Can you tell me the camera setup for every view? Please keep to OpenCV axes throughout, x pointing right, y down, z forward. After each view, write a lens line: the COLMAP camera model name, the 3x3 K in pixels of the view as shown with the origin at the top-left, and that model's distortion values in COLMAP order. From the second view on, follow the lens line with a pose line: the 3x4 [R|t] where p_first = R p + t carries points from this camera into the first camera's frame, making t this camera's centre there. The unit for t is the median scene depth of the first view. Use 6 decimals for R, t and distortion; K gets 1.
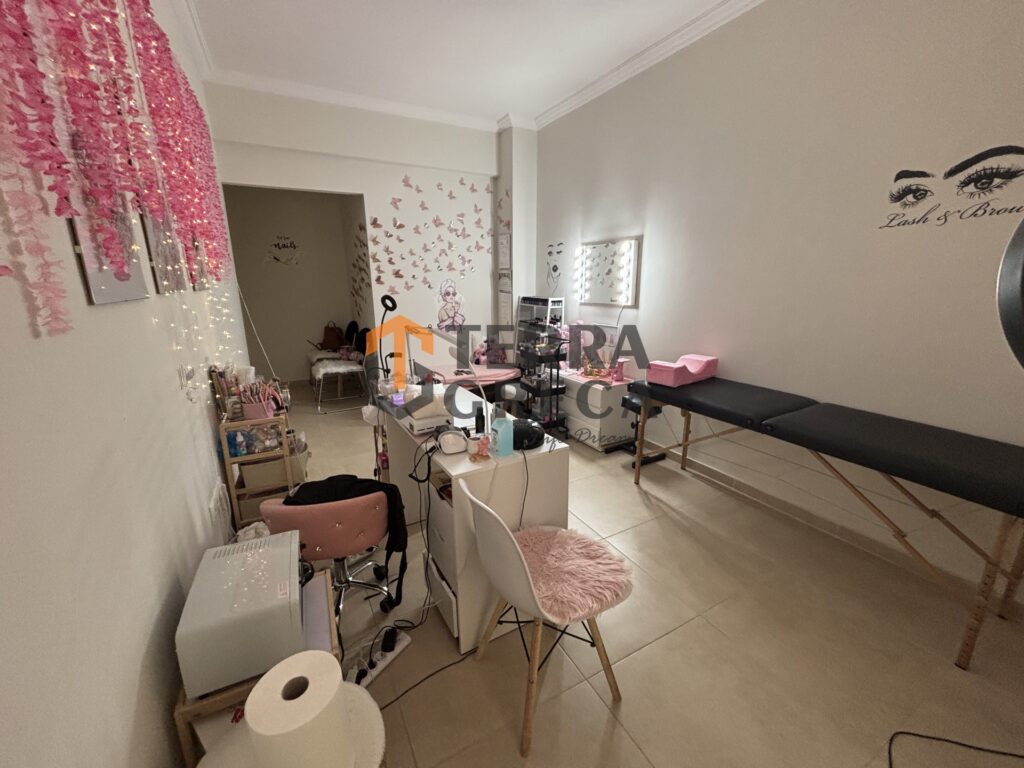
lens RADIAL K [[415.2, 0, 508.7], [0, 415.2, 378.8], [0, 0, 1]] dist [-0.001417, 0.000314]
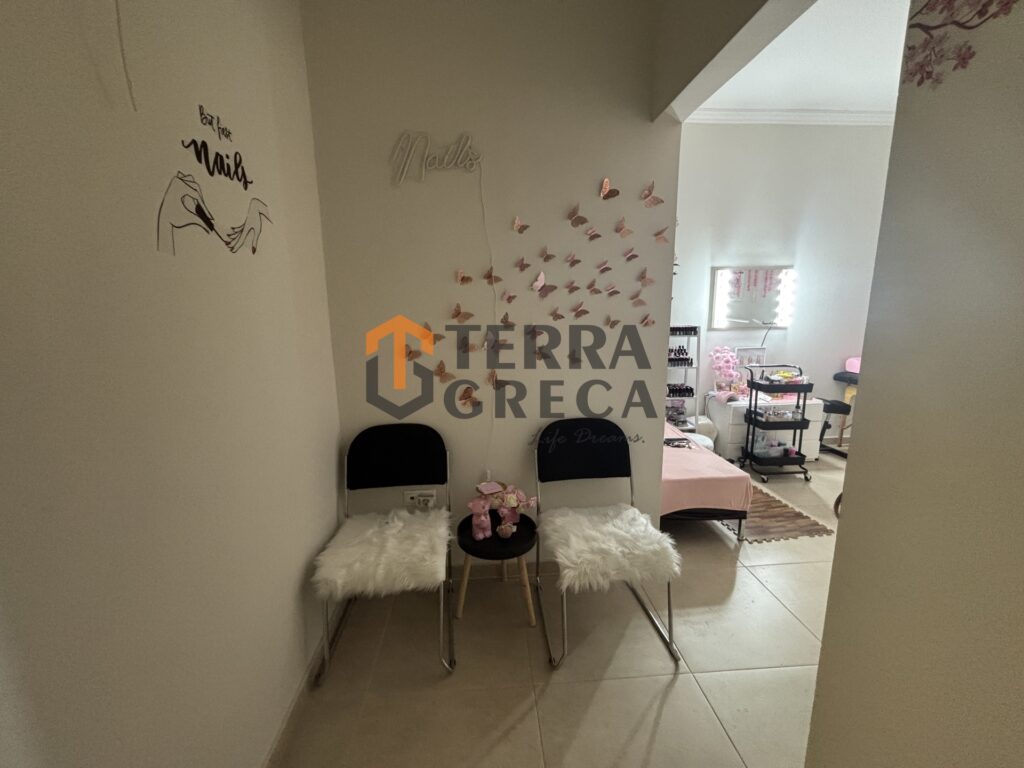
lens RADIAL K [[415.2, 0, 508.7], [0, 415.2, 378.8], [0, 0, 1]] dist [-0.001417, 0.000314]
pose [[0.417533, -0.163116, 0.893901, -0.885339], [0.224094, 0.971854, 0.072668, -0.244261], [-0.880595, 0.169977, 0.442334, 1.007911]]
